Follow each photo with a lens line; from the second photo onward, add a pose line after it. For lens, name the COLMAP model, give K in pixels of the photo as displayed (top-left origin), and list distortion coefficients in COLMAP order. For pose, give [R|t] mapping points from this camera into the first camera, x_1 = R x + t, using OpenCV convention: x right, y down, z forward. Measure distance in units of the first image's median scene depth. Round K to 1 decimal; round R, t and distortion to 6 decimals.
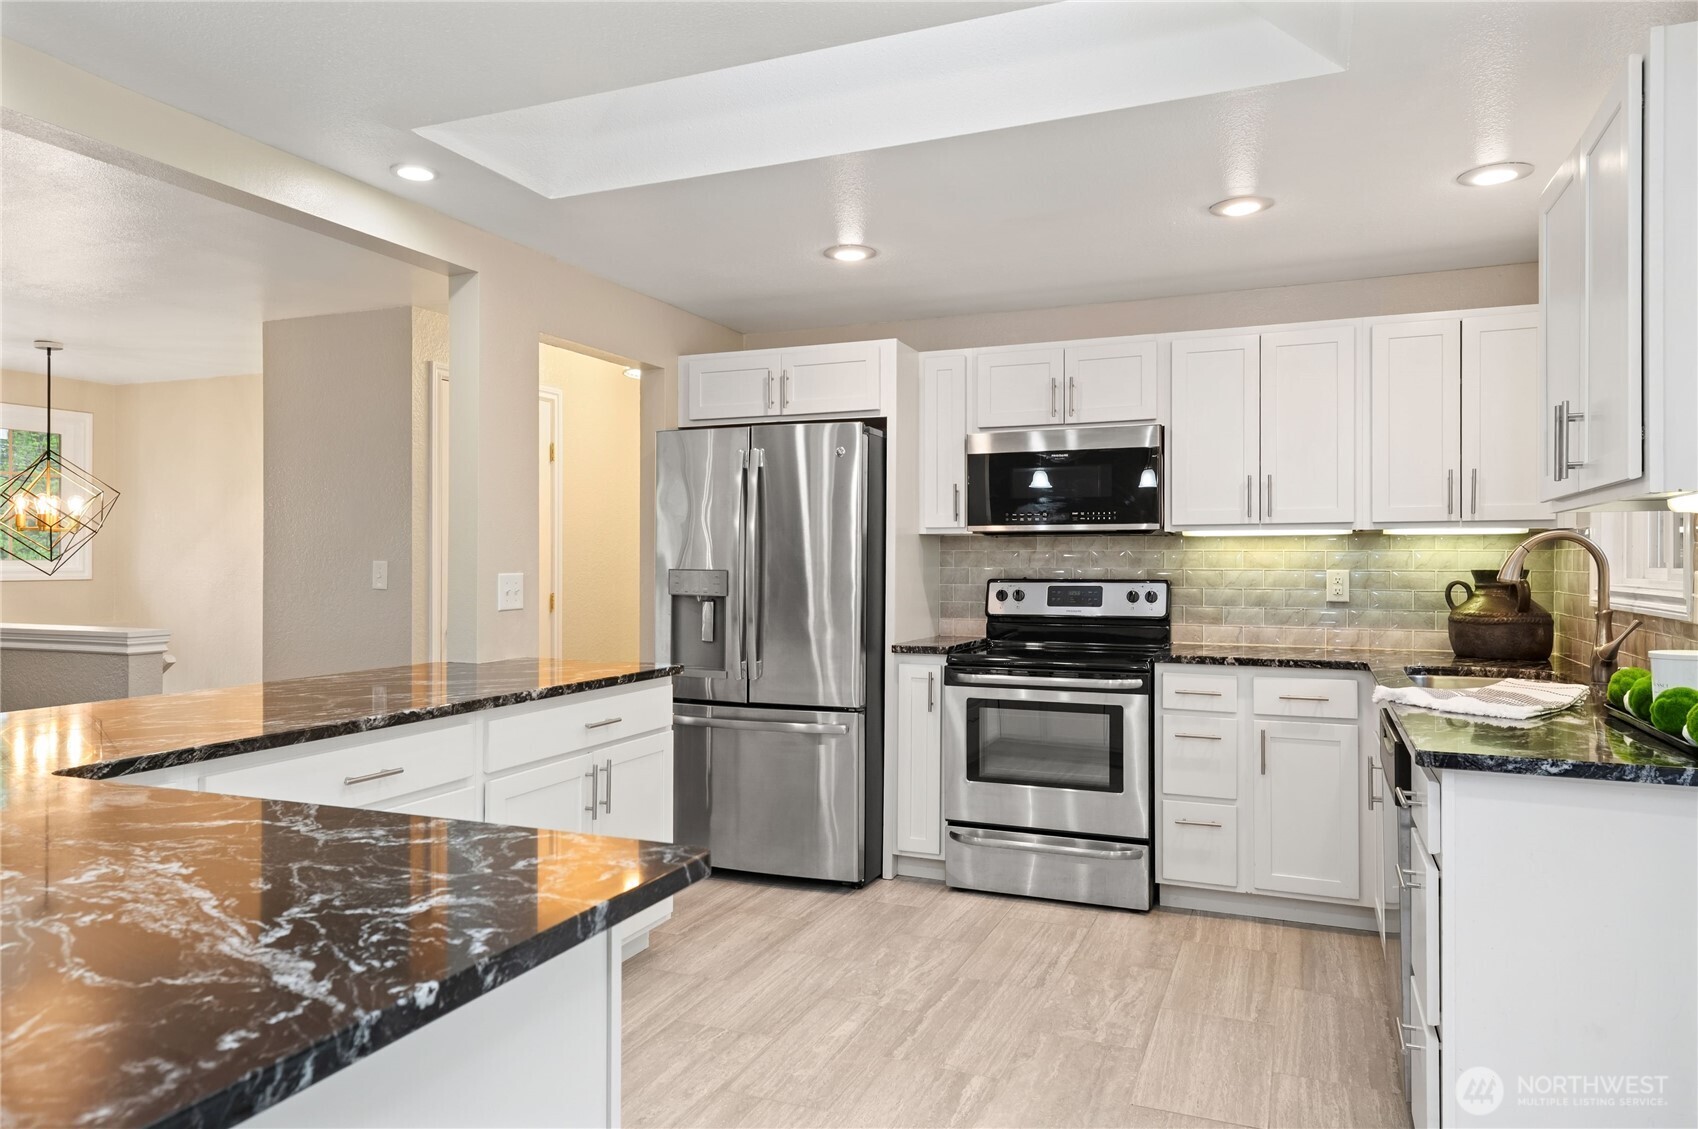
lens RADIAL K [[1110.8, 0, 846.7], [0, 1110.8, 558.9], [0, 0, 1]] dist [0.022305, -0.002116]
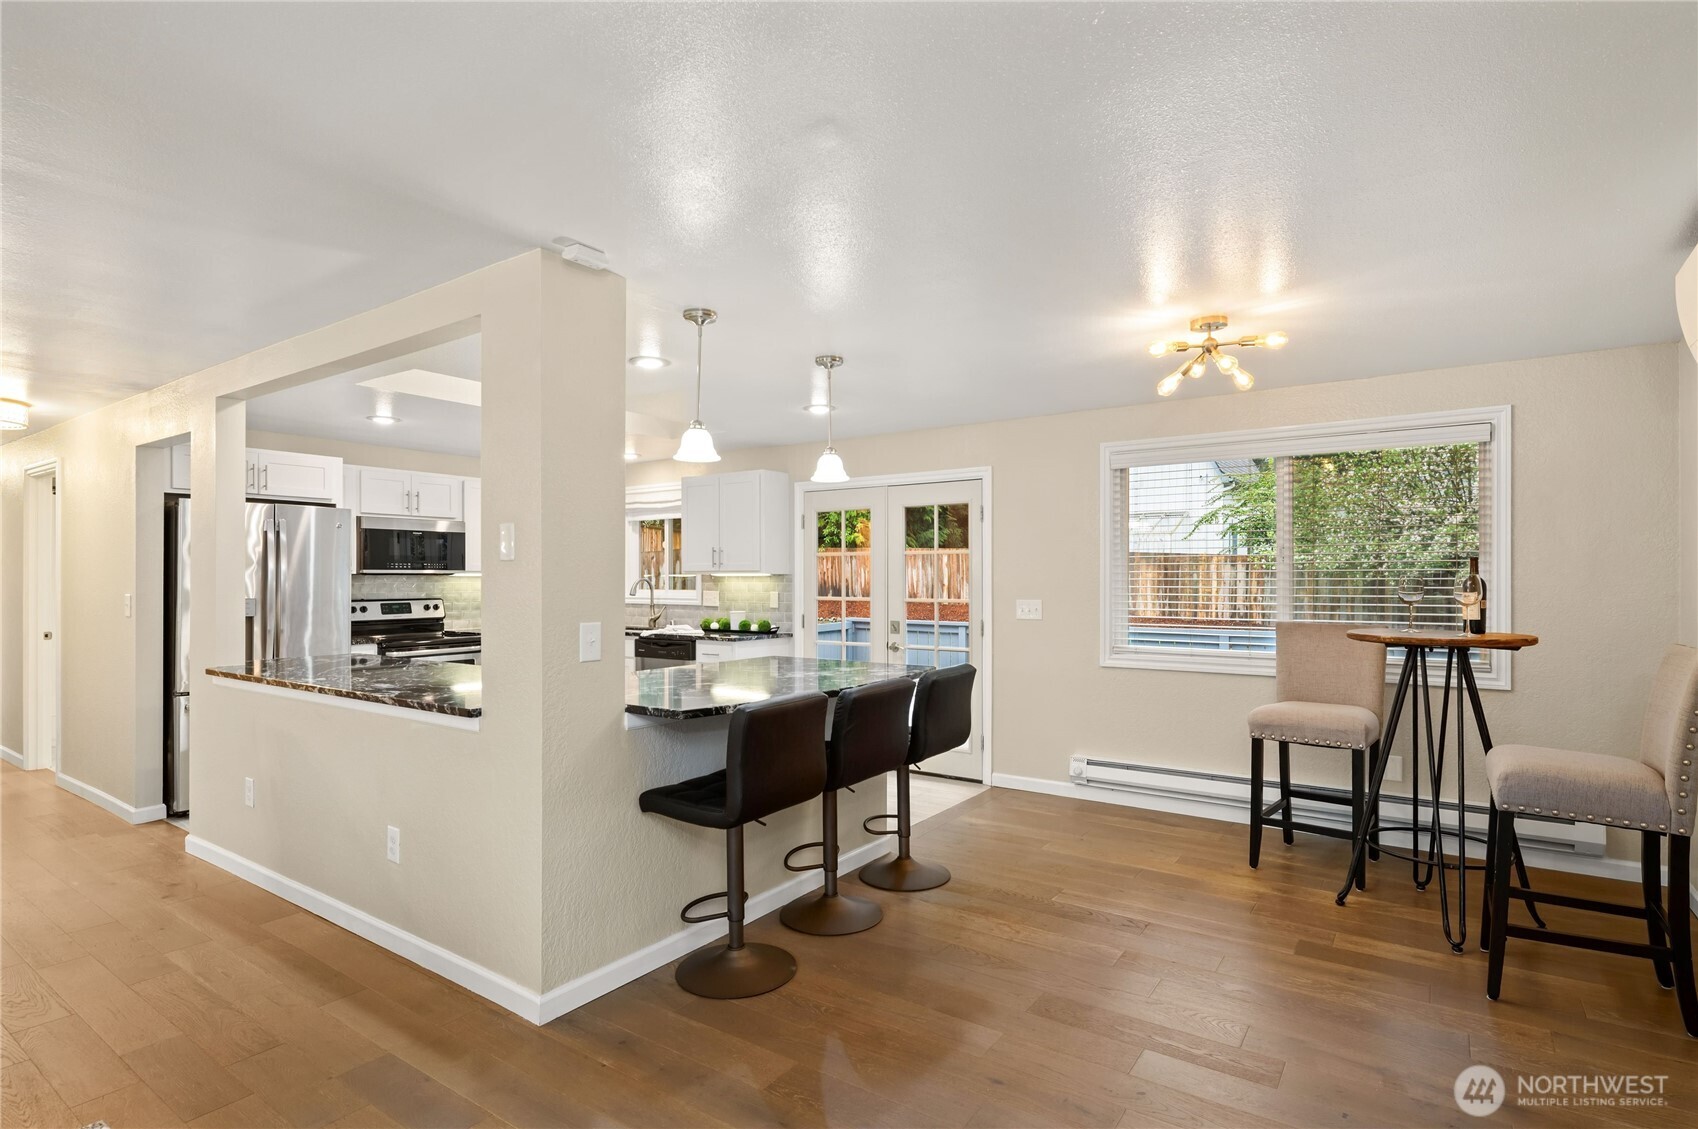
lens RADIAL K [[848.2, 0, 850.2], [0, 848.2, 576.2], [0, 0, 1]] dist [-0.002098, -0.001342]
pose [[0.208153, 0.001610, 0.978095, -1.070815], [-0.001530, 0.999998, -0.001321, -0.019867], [-0.978095, -0.001221, 0.208155, -0.012557]]
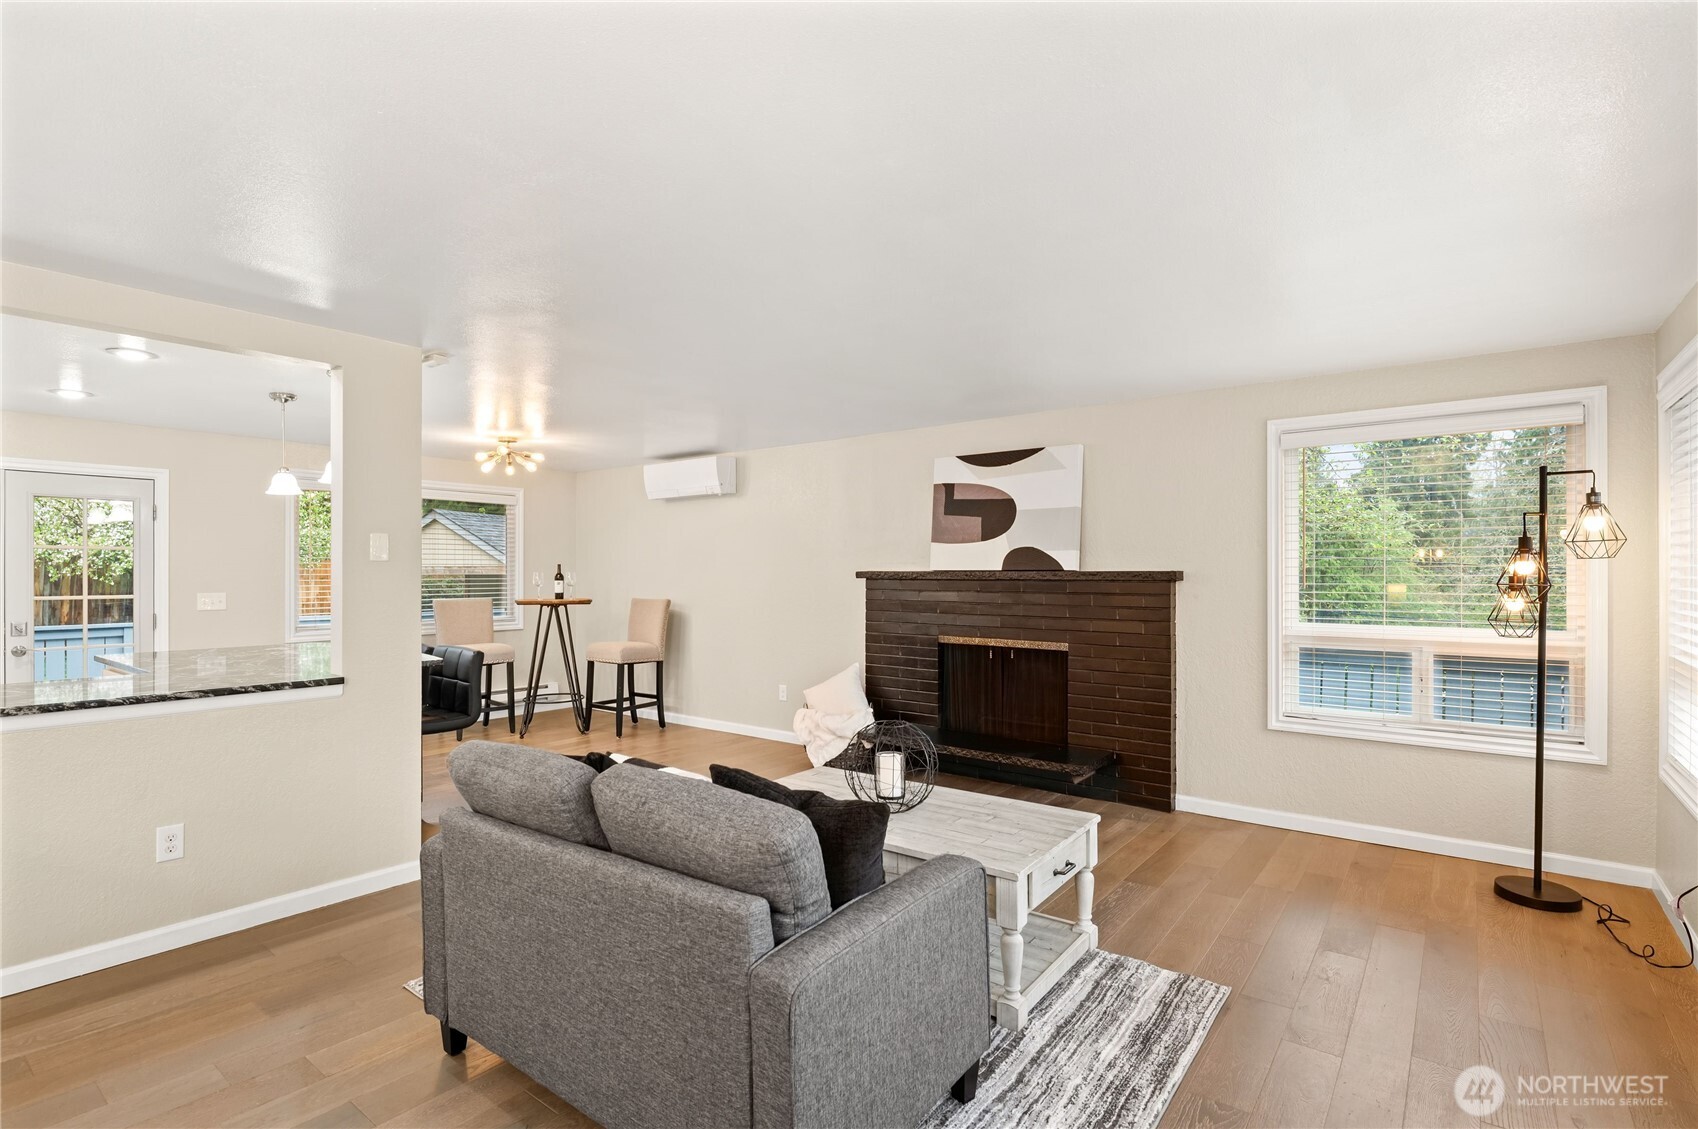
lens RADIAL K [[804.7, 0, 845.0], [0, 804.7, 567.4], [0, 0, 1]] dist [-0.005602, -0.000952]
pose [[-0.966190, 0.001547, 0.257825, -1.166052], [-0.000836, 0.999958, -0.009134, -0.018571], [-0.257828, -0.009040, -0.966149, 1.009492]]
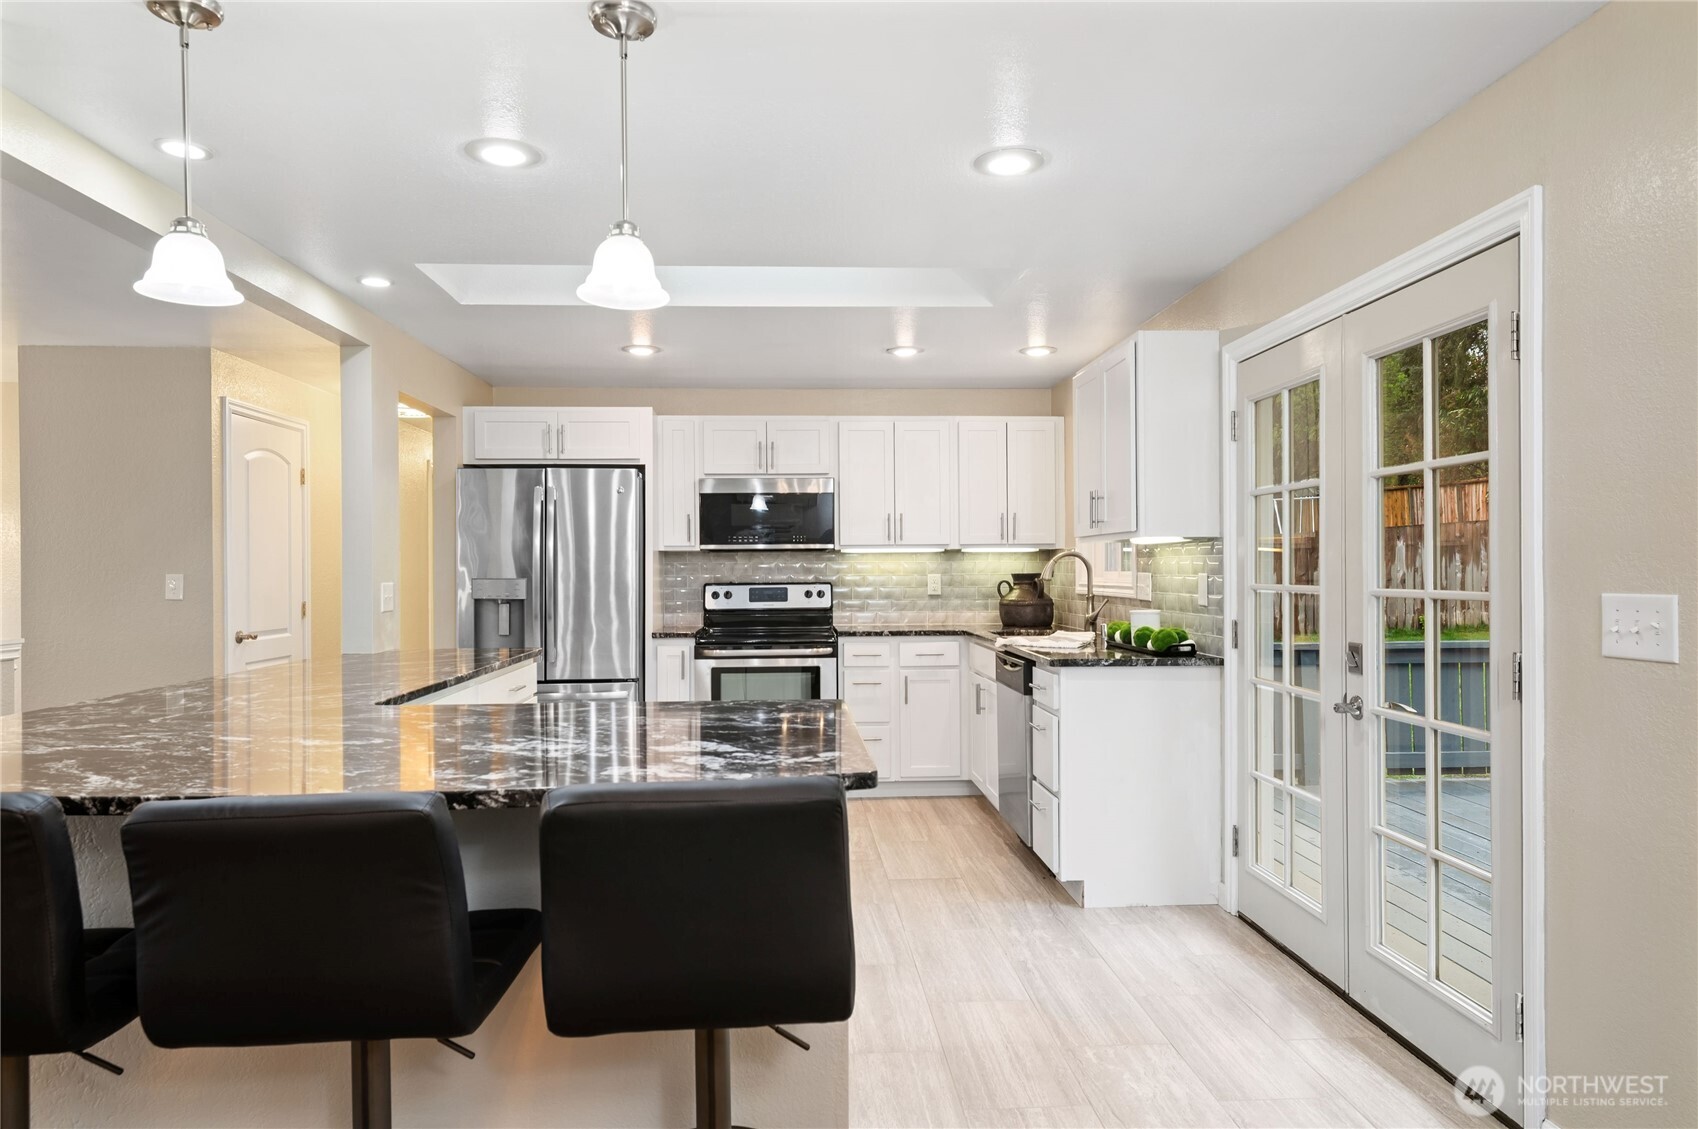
lens RADIAL K [[1061.7, 0, 846.5], [0, 1061.7, 577.5], [0, 0, 1]] dist [0.020747, -0.001135]
pose [[0.899630, -0.009703, 0.436544, -0.319085], [0.005995, 0.999933, 0.009872, -0.001318], [-0.436611, -0.006264, 0.899629, -0.281044]]
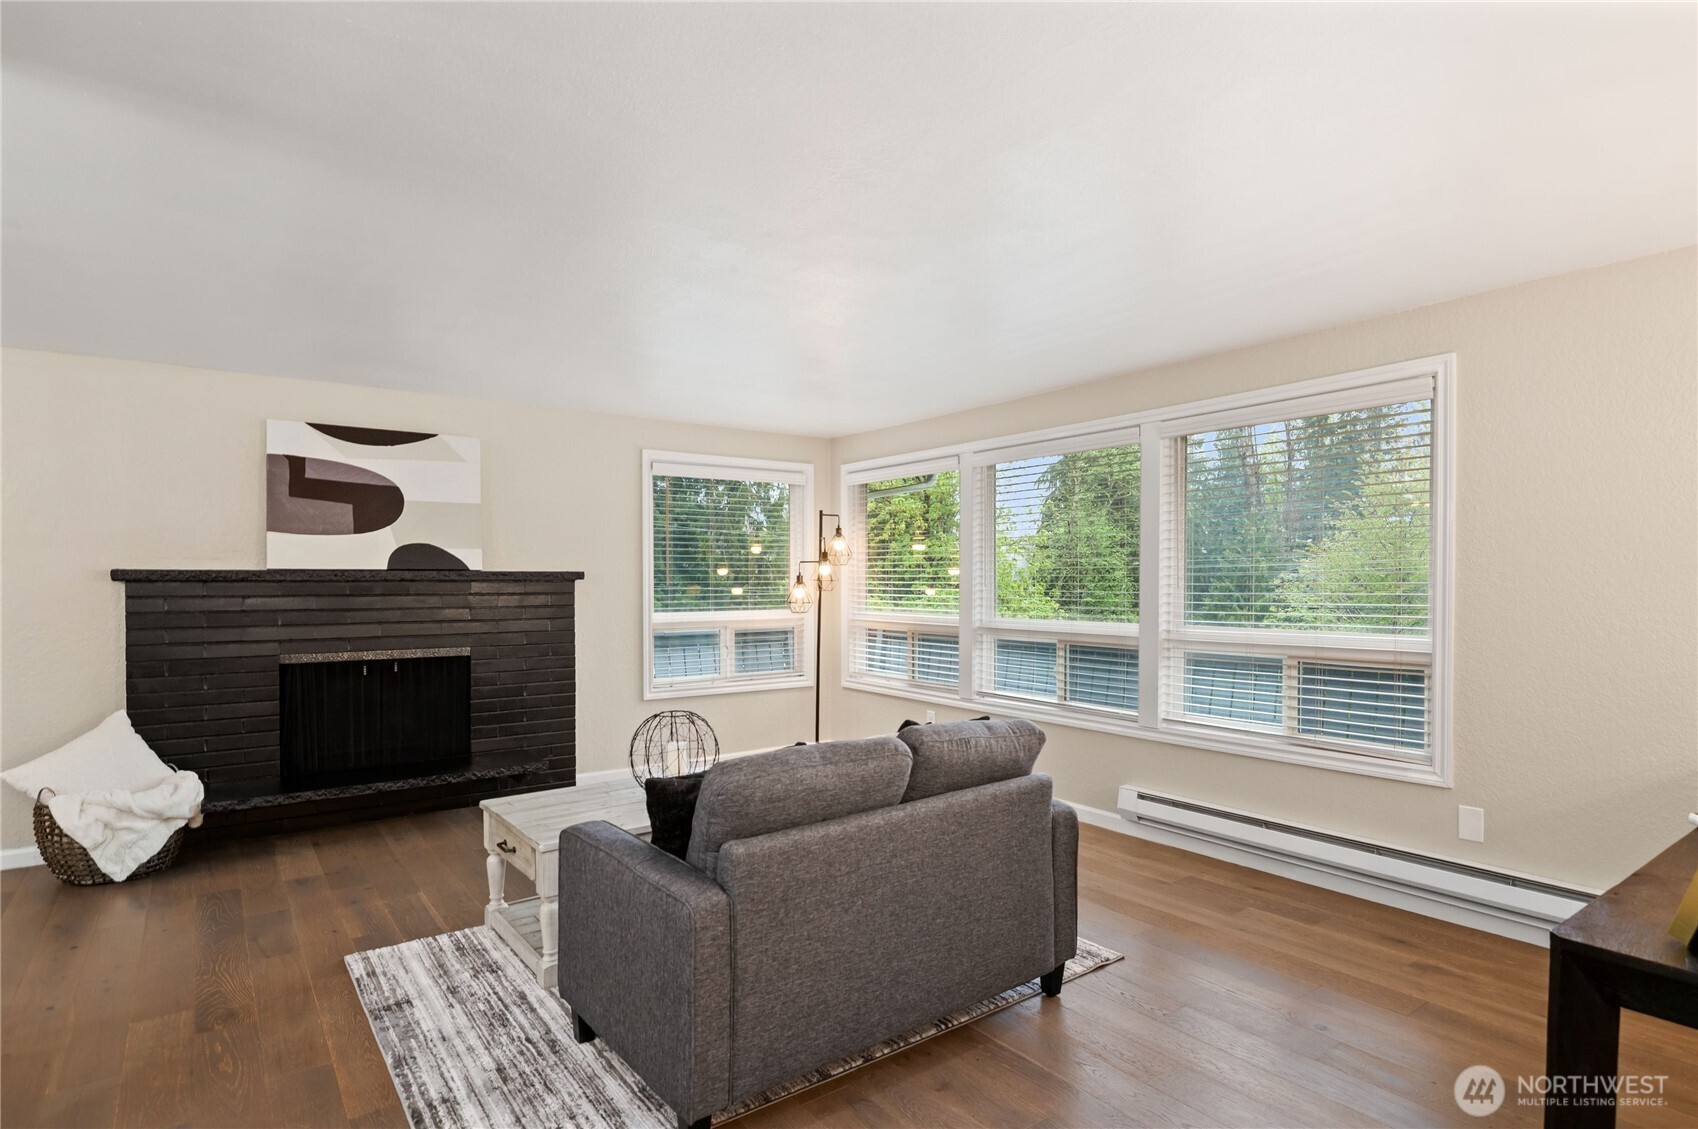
lens RADIAL K [[880.3, 0, 853.4], [0, 880.3, 589.0], [0, 0, 1]] dist [0.004566, -0.008334]
pose [[-0.511653, 0.010400, -0.859129, -0.435721], [0.004579, 0.999946, 0.009378, -0.008532], [0.859180, 0.000865, -0.511673, 0.872811]]
